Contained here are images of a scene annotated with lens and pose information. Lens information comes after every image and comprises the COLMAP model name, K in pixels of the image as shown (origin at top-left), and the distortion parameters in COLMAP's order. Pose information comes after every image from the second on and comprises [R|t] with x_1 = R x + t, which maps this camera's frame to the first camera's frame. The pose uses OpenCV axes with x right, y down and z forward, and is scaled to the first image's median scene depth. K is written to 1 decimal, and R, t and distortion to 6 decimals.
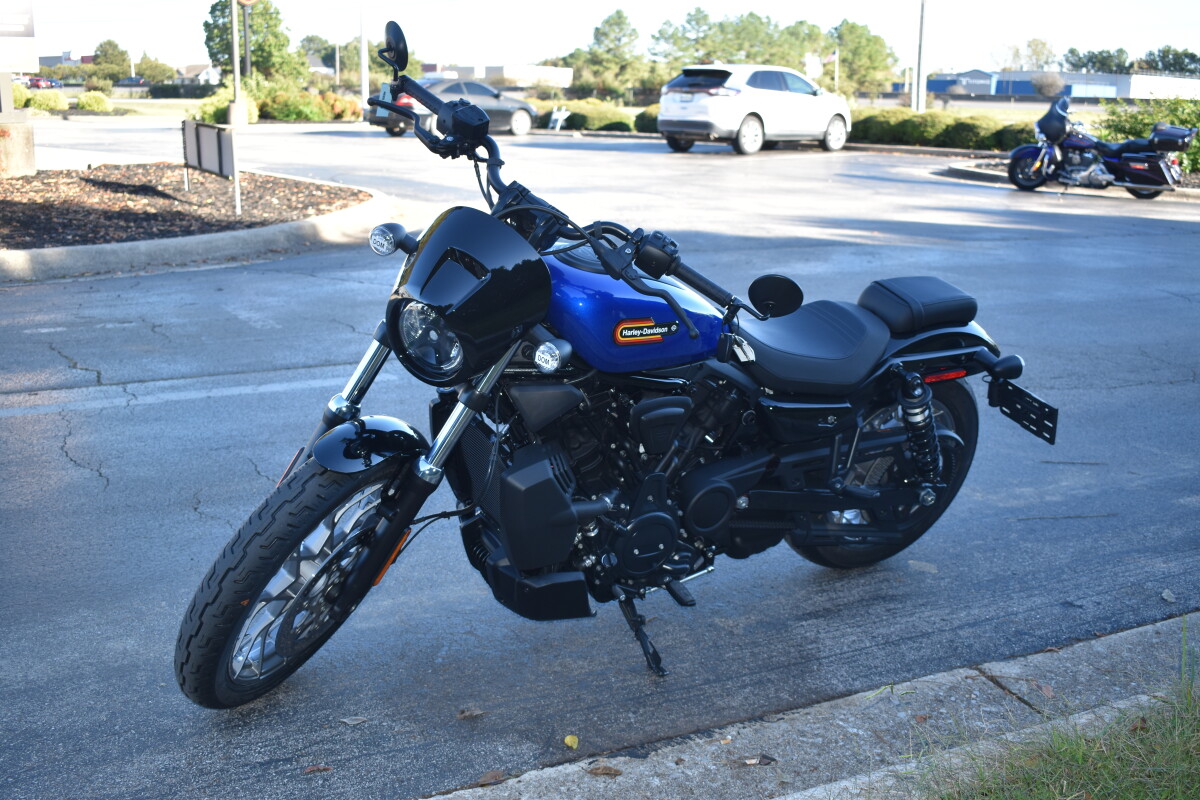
lens RADIAL K [[1333.0, 0, 595.8], [0, 1333.0, 402.0], [0, 0, 1]] dist [-0.027881, 0.000000]
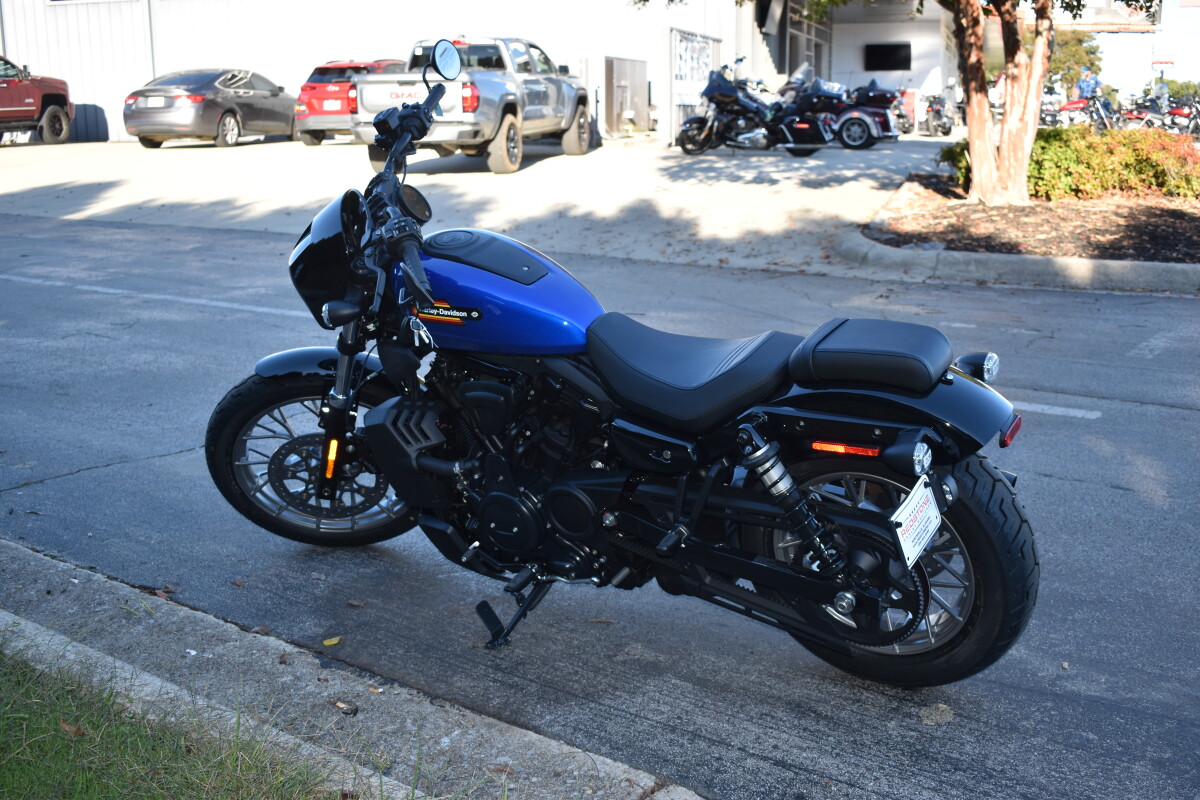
lens RADIAL K [[1333.0, 0, 597.1], [0, 1333.0, 401.1], [0, 0, 1]] dist [-0.027881, 0.000000]
pose [[0.390153, 0.166786, -0.905518, 0.967995], [-0.183727, 0.977781, 0.100935, -0.102422], [0.902234, 0.126987, 0.412127, 0.601107]]
